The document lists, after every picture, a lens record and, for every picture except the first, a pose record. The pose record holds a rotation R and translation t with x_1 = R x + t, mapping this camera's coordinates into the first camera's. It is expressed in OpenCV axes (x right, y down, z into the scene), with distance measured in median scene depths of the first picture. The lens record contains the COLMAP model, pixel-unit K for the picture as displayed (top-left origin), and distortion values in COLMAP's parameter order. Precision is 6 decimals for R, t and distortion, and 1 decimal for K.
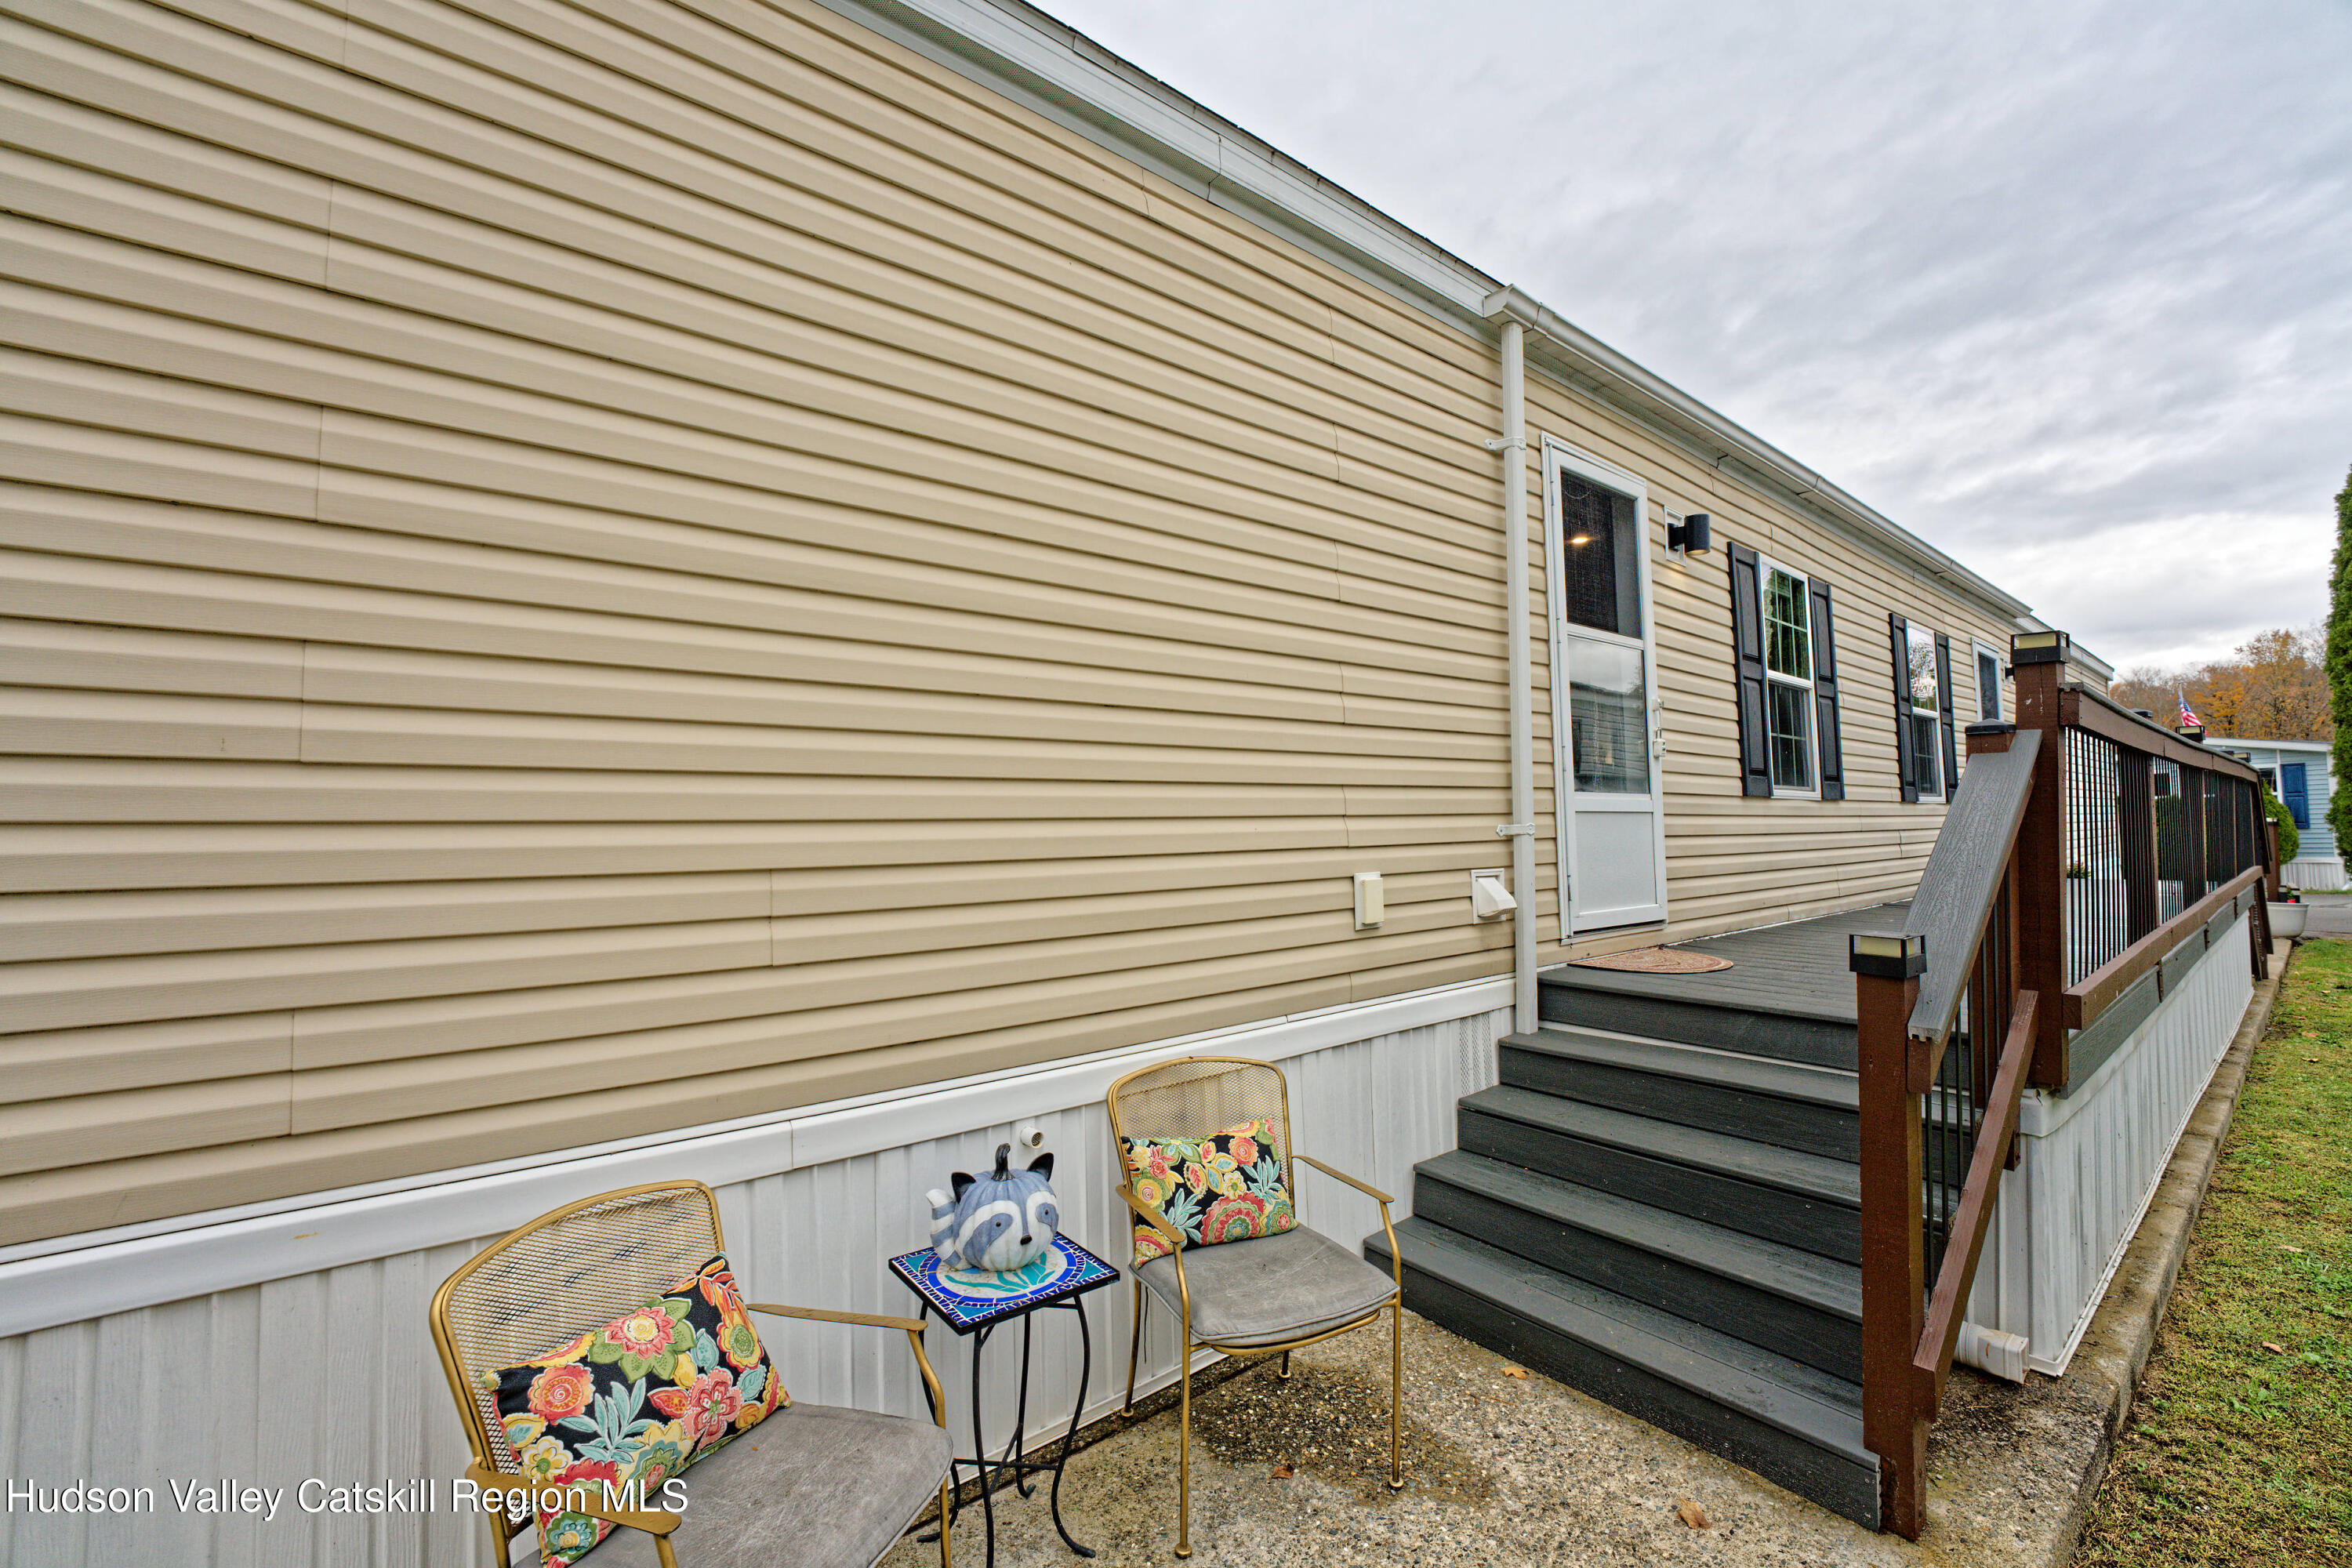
lens RADIAL K [[958.9, 0, 1170.4], [0, 958.9, 776.2], [0, 0, 1]] dist [-0.026482, 0.002401]
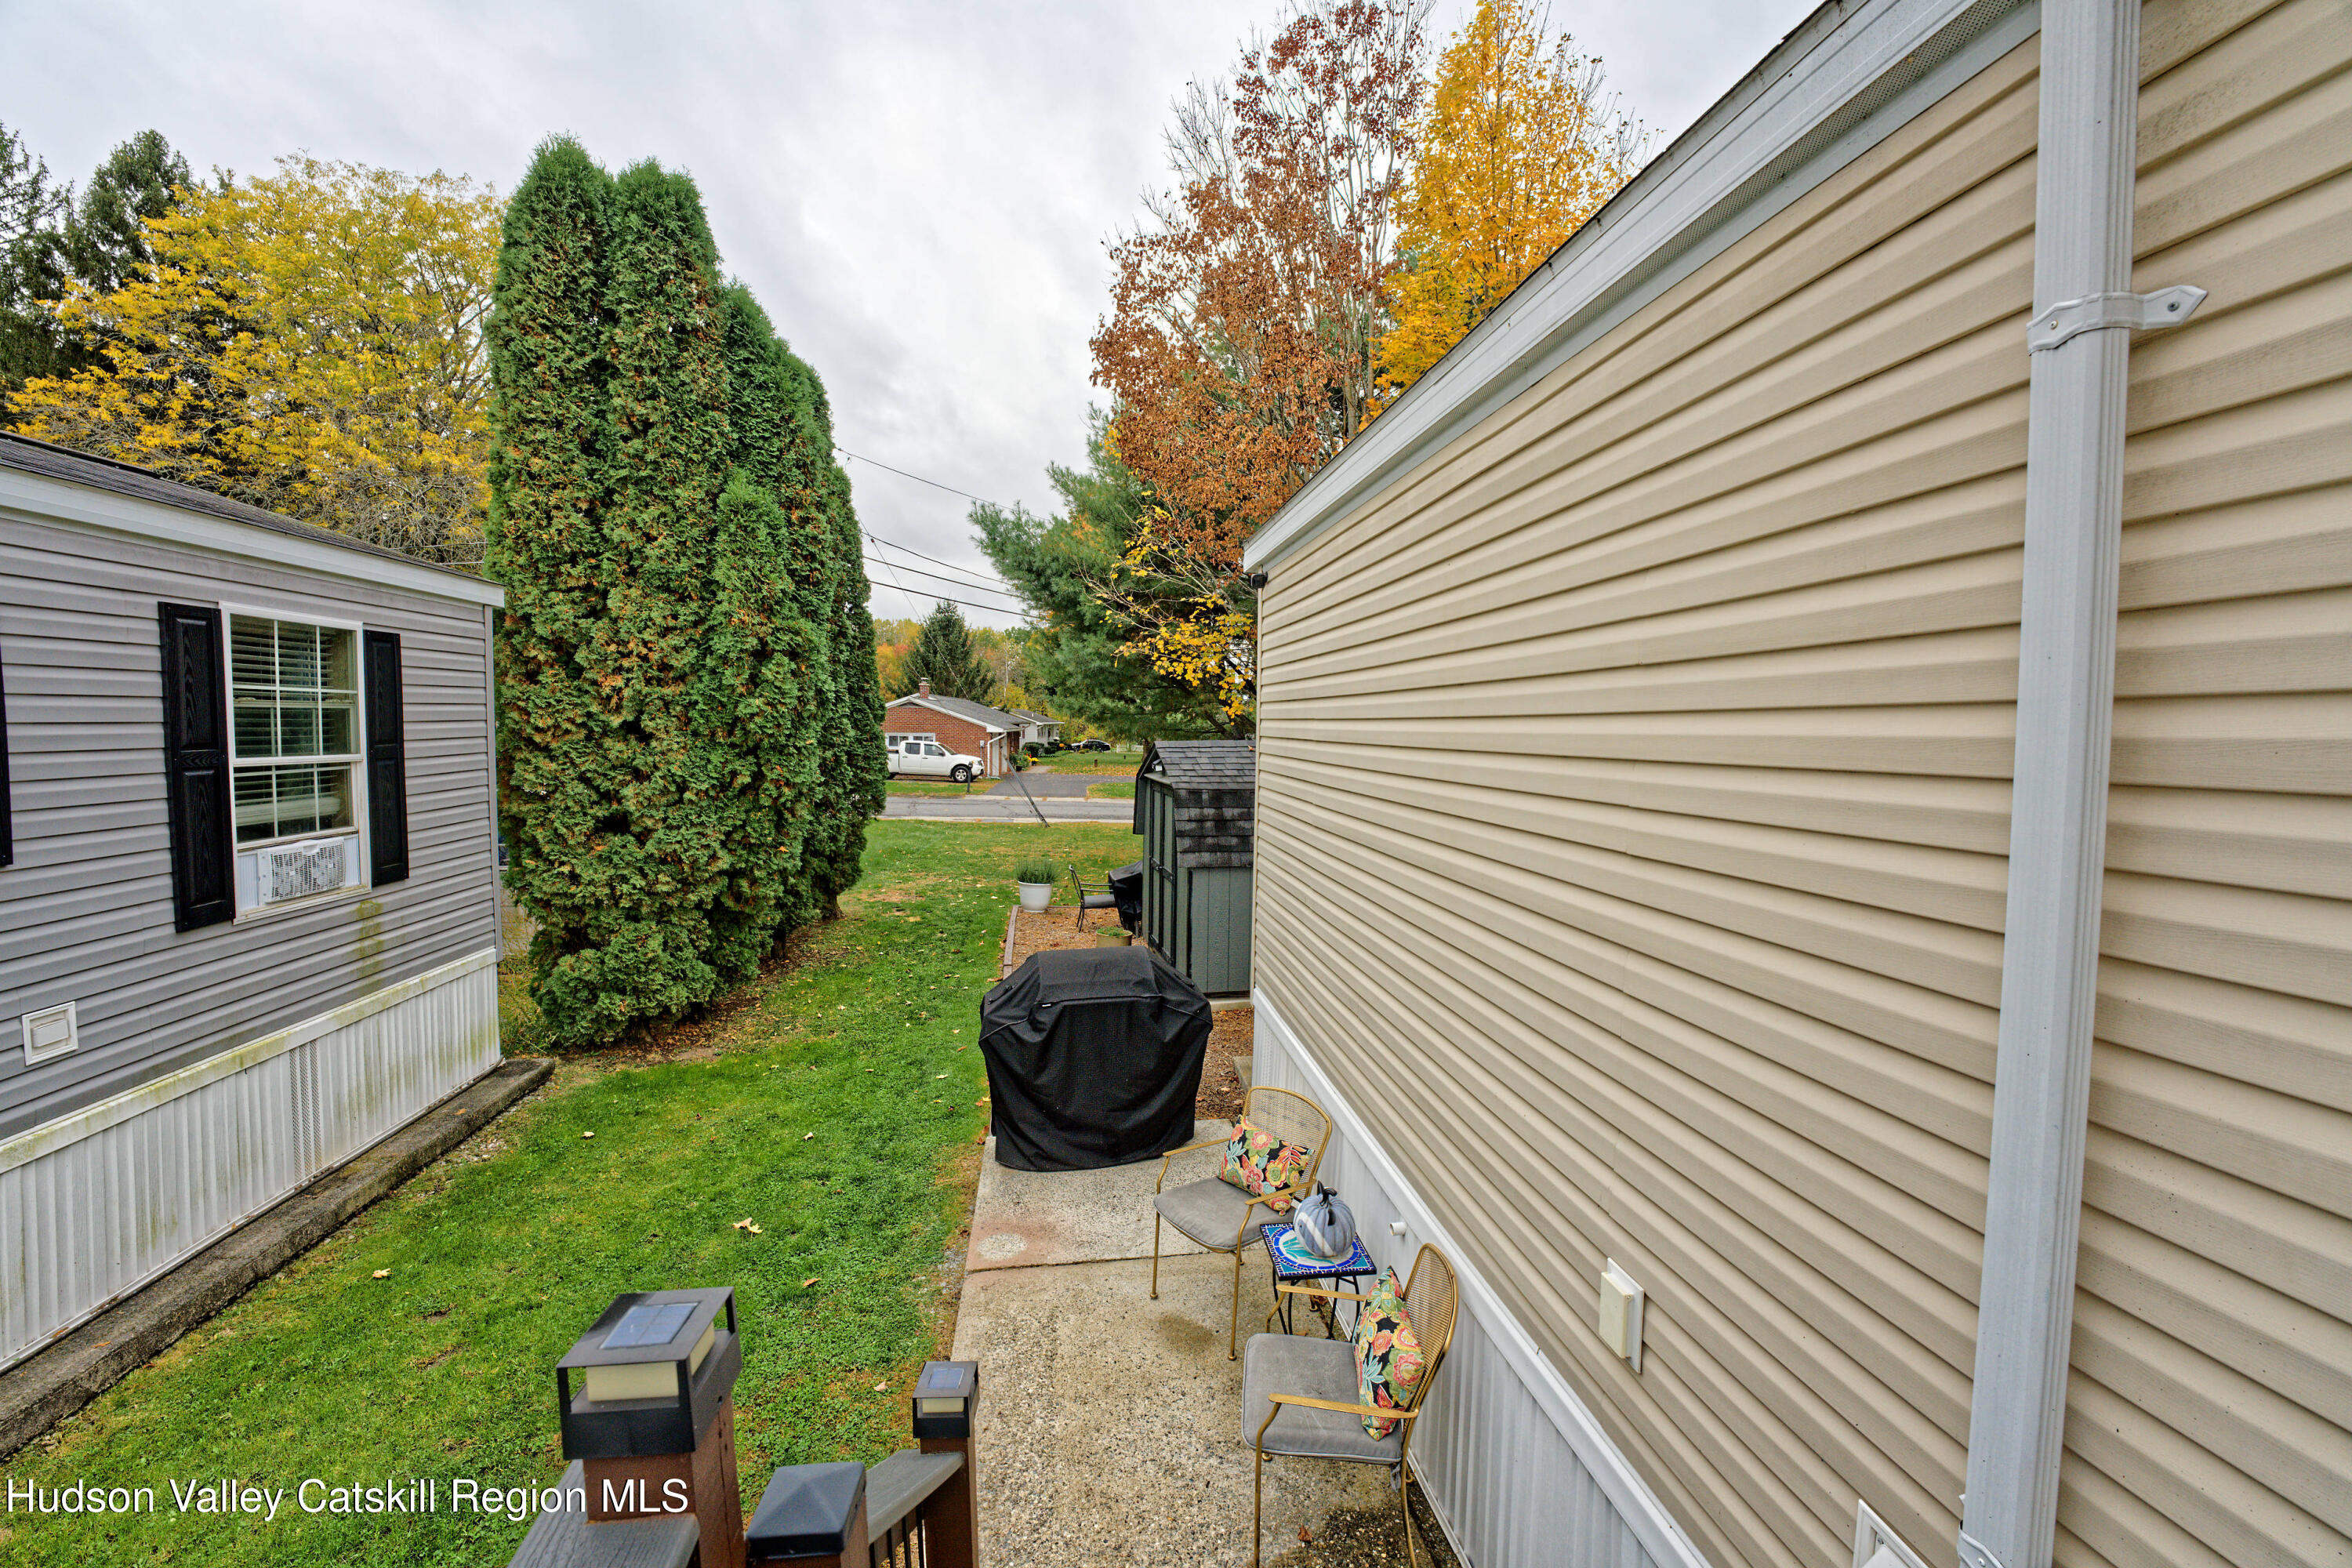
lens RADIAL K [[958.9, 0, 1168.8], [0, 958.9, 785.3], [0, 0, 1]] dist [-0.026482, 0.002401]
pose [[-0.519200, 0.064548, -0.852212, 1.237686], [0.044957, 0.997826, 0.048188, -0.382727], [0.853469, -0.013294, -0.520973, 1.483720]]
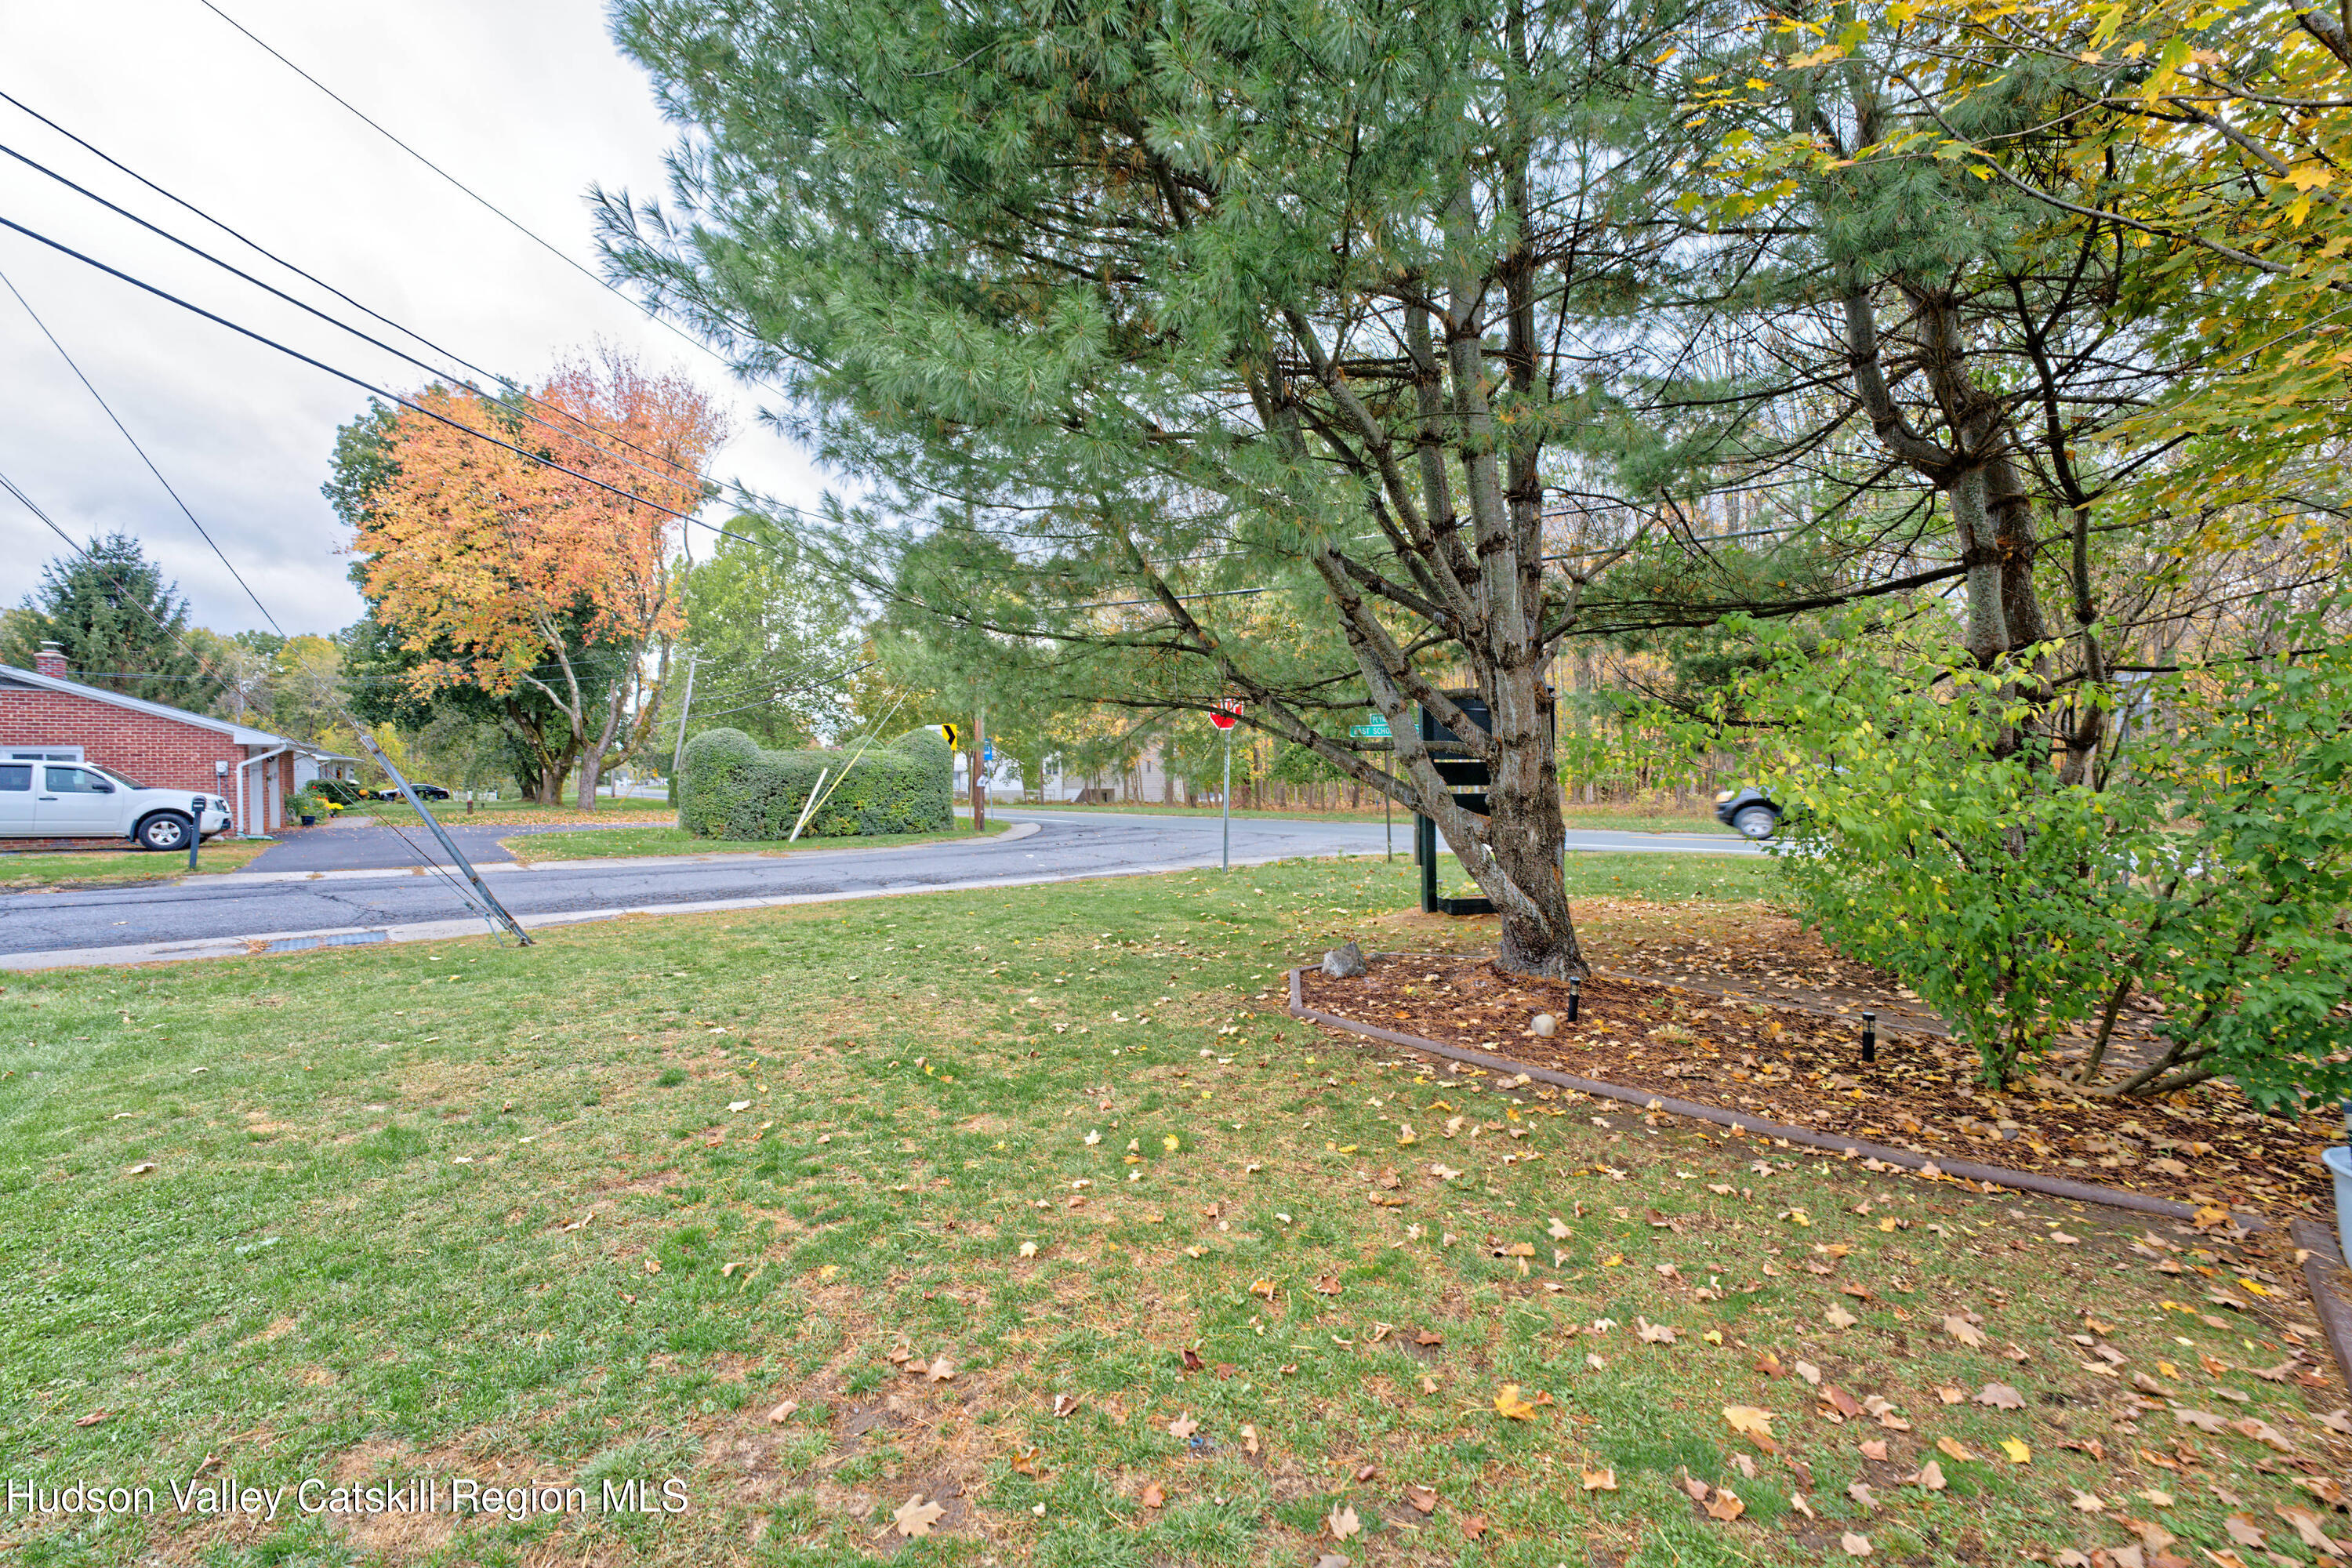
lens RADIAL K [[958.9, 0, 1153.0], [0, 958.9, 773.5], [0, 0, 1]] dist [-0.026482, 0.002401]
pose [[0.064536, 0.021337, -0.997687, -3.692815], [0.065523, 0.997523, 0.025572, -0.047247], [0.995762, -0.067021, 0.062979, -3.370348]]
